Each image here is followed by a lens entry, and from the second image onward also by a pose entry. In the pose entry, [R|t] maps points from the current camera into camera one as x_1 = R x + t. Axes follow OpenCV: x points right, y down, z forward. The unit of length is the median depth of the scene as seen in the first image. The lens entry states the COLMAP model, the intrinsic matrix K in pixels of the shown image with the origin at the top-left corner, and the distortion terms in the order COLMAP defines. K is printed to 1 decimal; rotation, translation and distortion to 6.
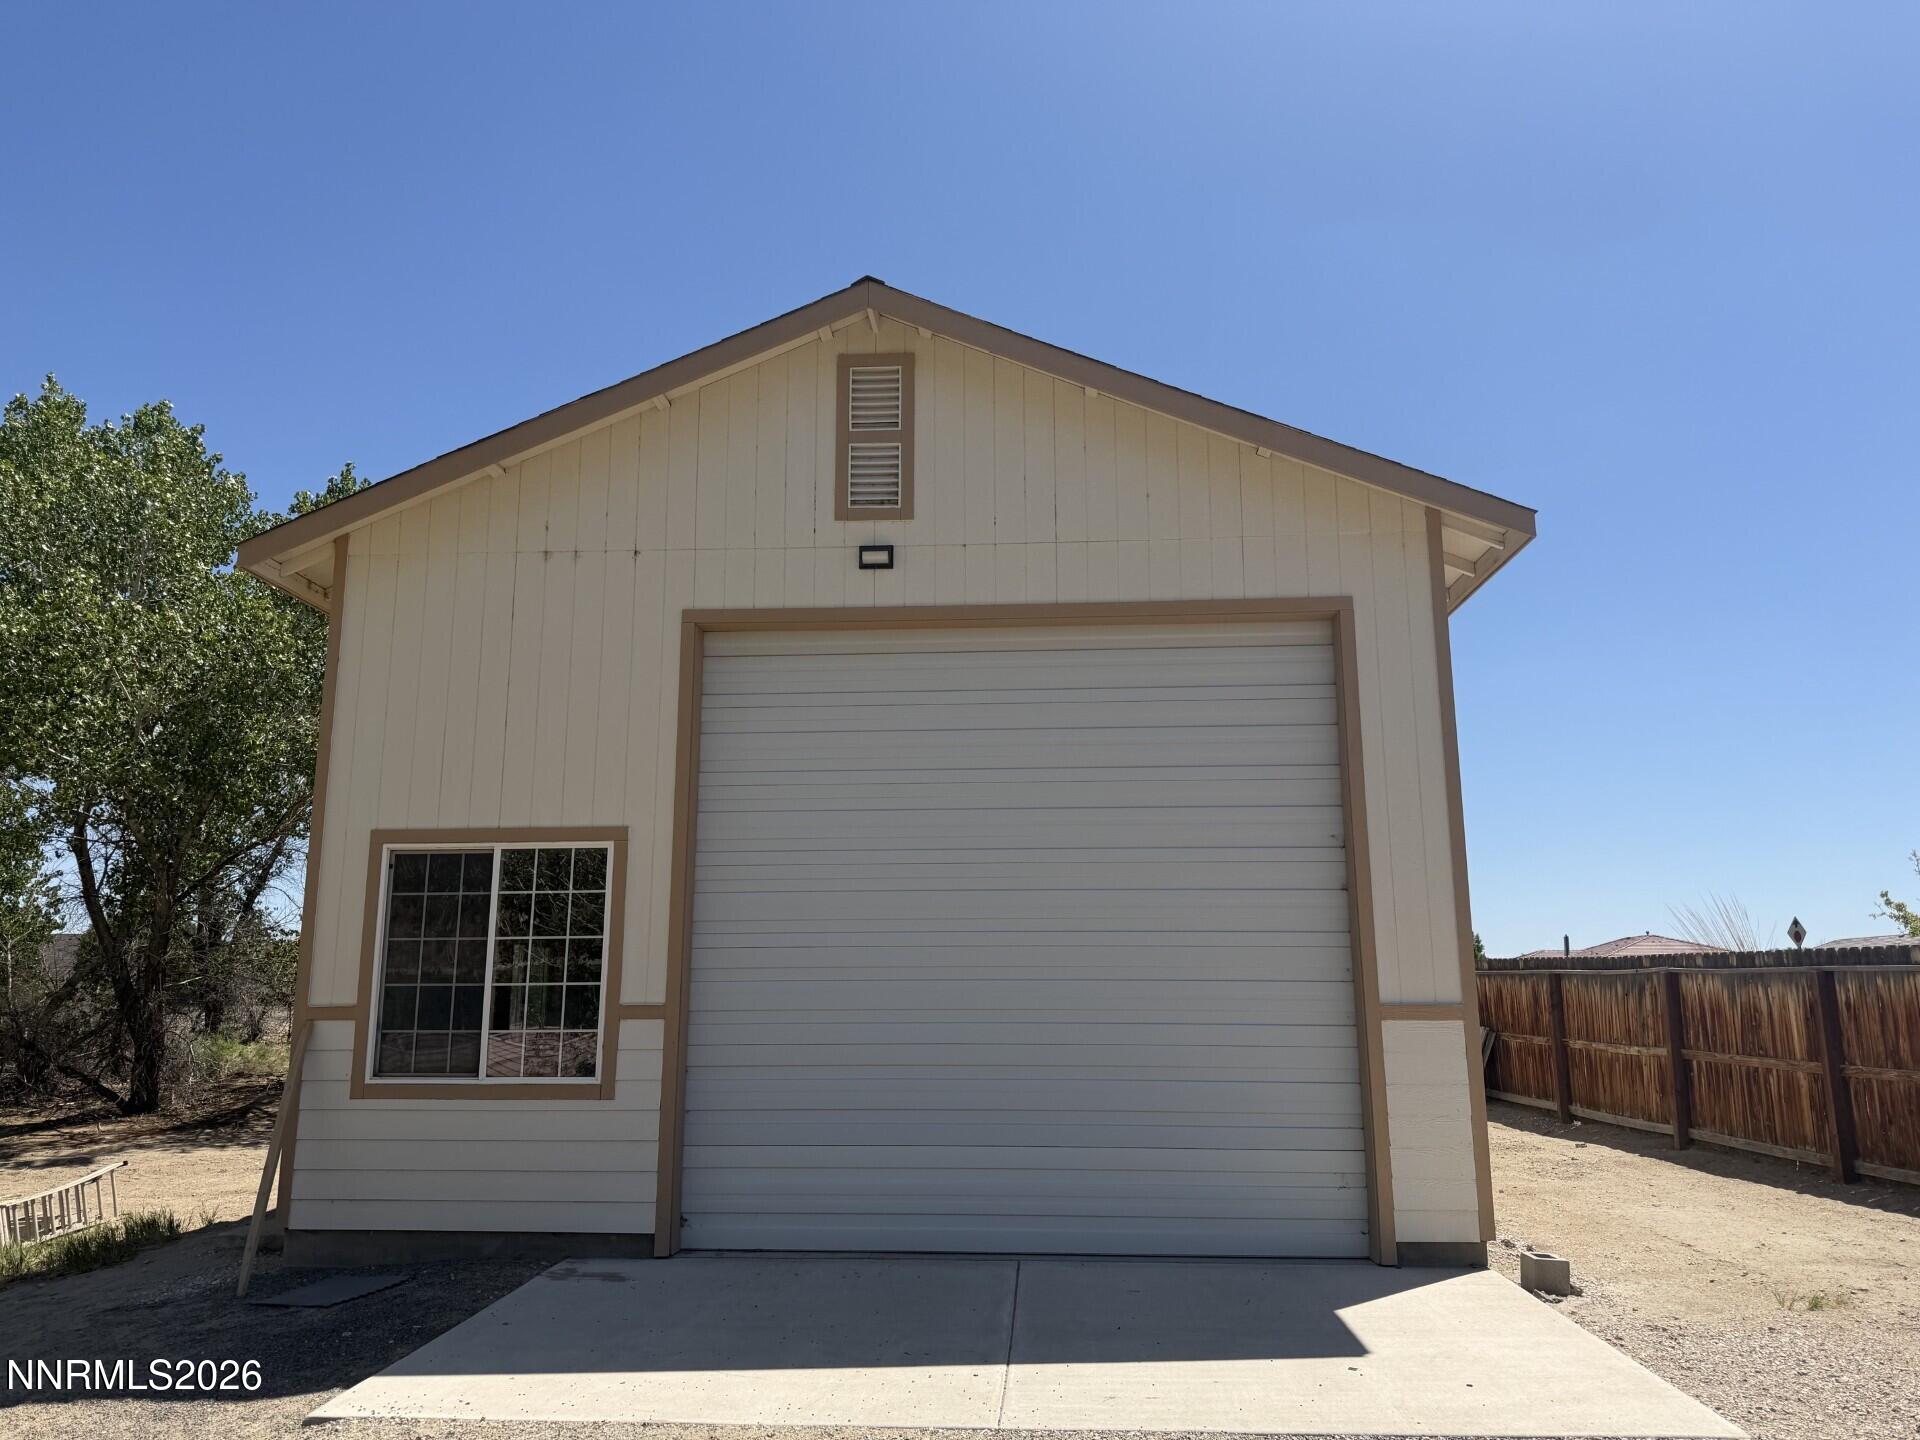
lens RADIAL K [[1394.0, 0, 994.1], [0, 1394.0, 716.2], [0, 0, 1]] dist [0.166204, -0.261860]
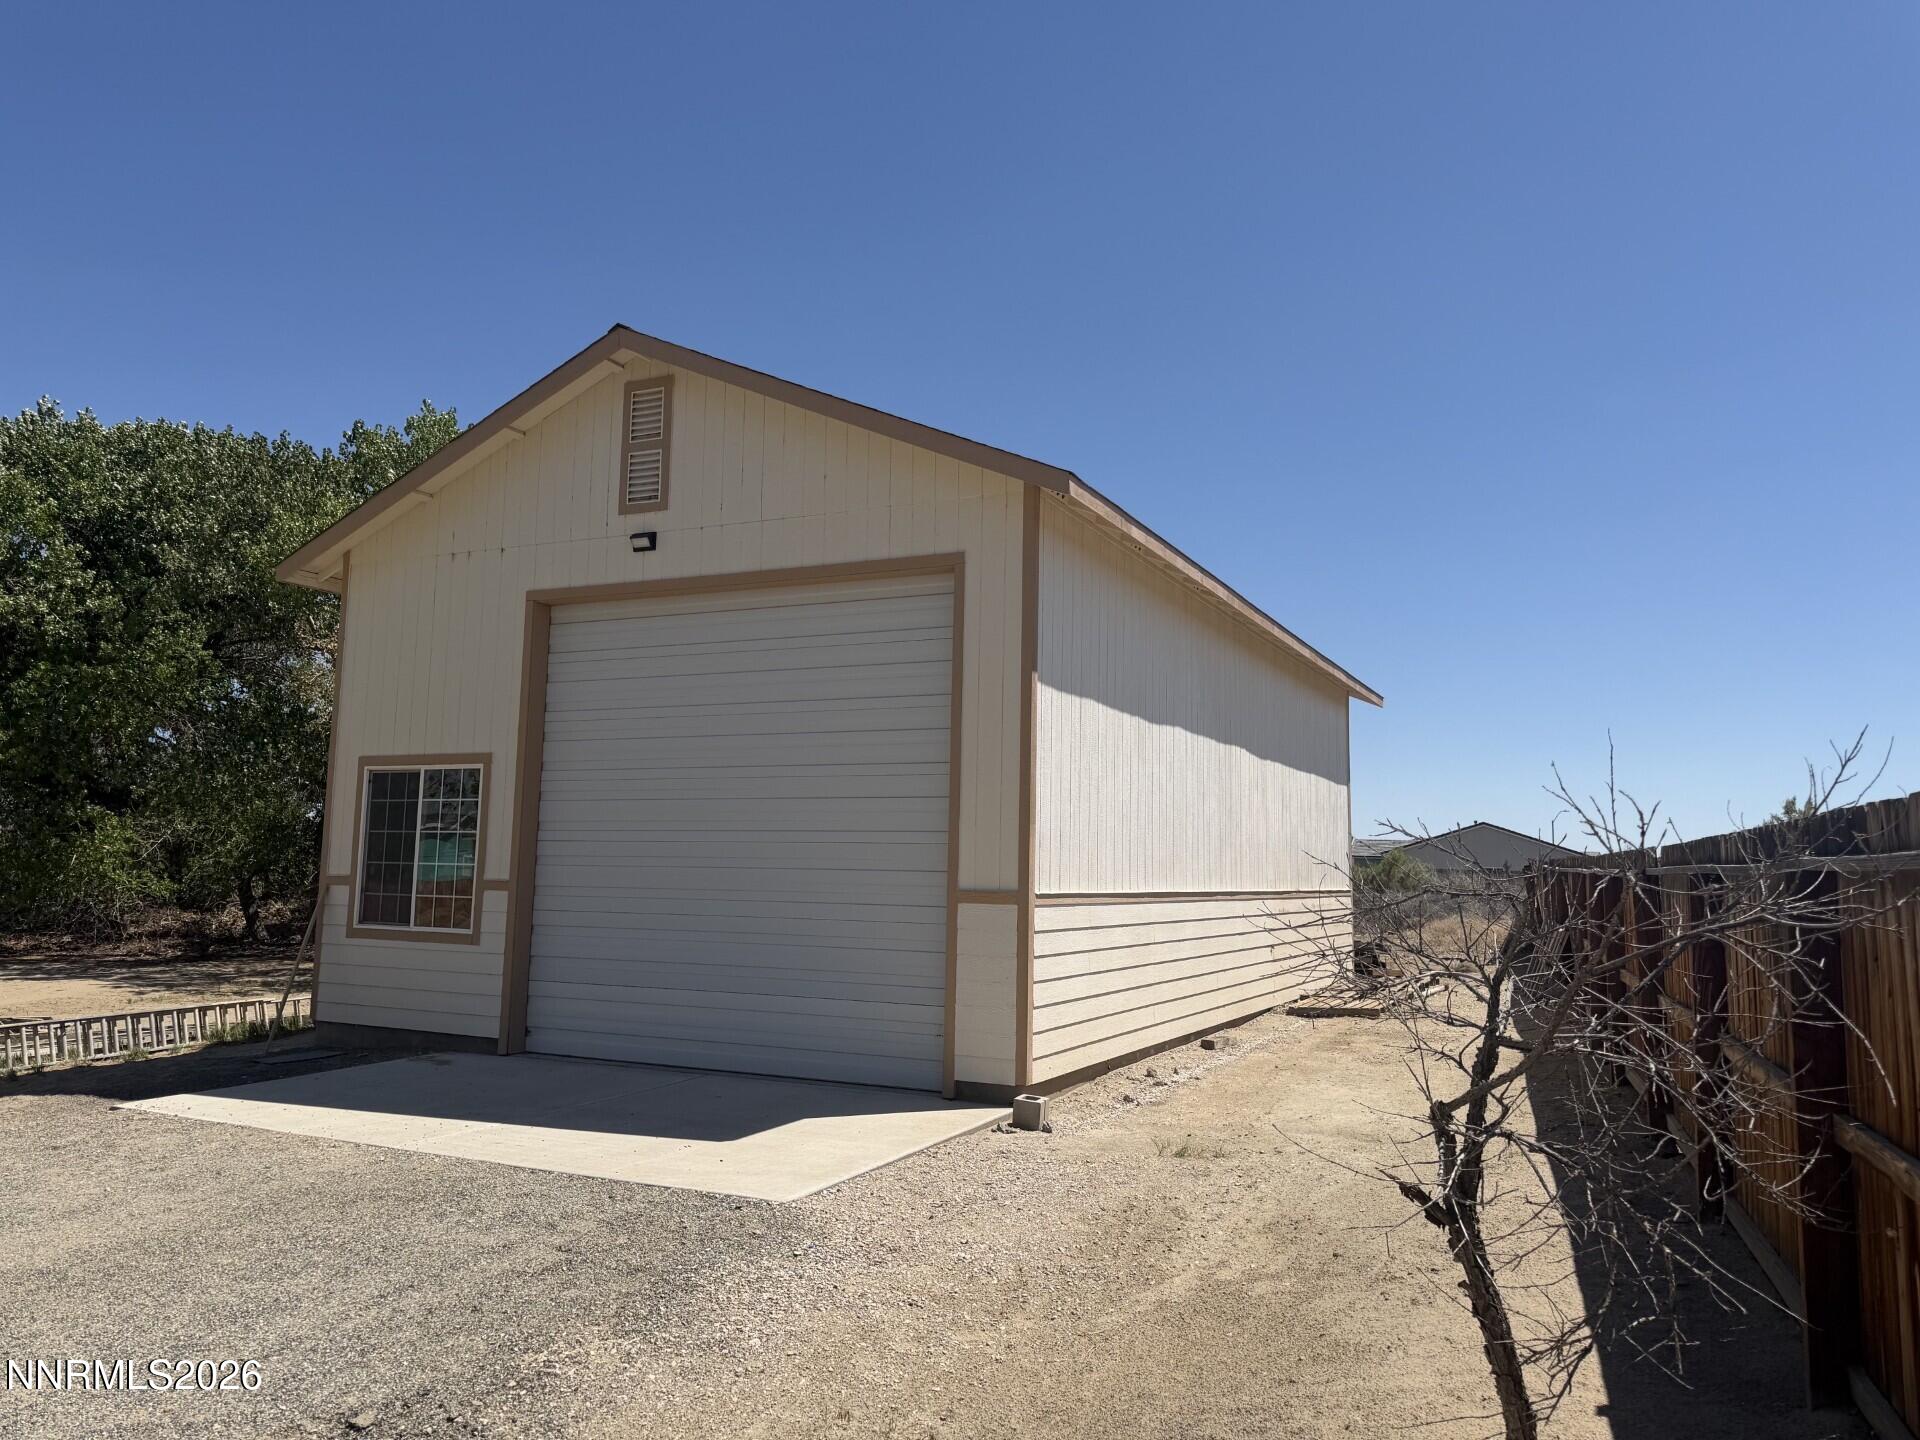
lens RADIAL K [[1394.0, 0, 994.1], [0, 1394.0, 716.2], [0, 0, 1]] dist [0.166204, -0.261860]
pose [[0.922273, -0.022417, -0.385888, 0.722383], [0.051621, 0.996517, 0.065486, -0.022771], [0.383076, -0.080316, 0.920218, -0.084438]]
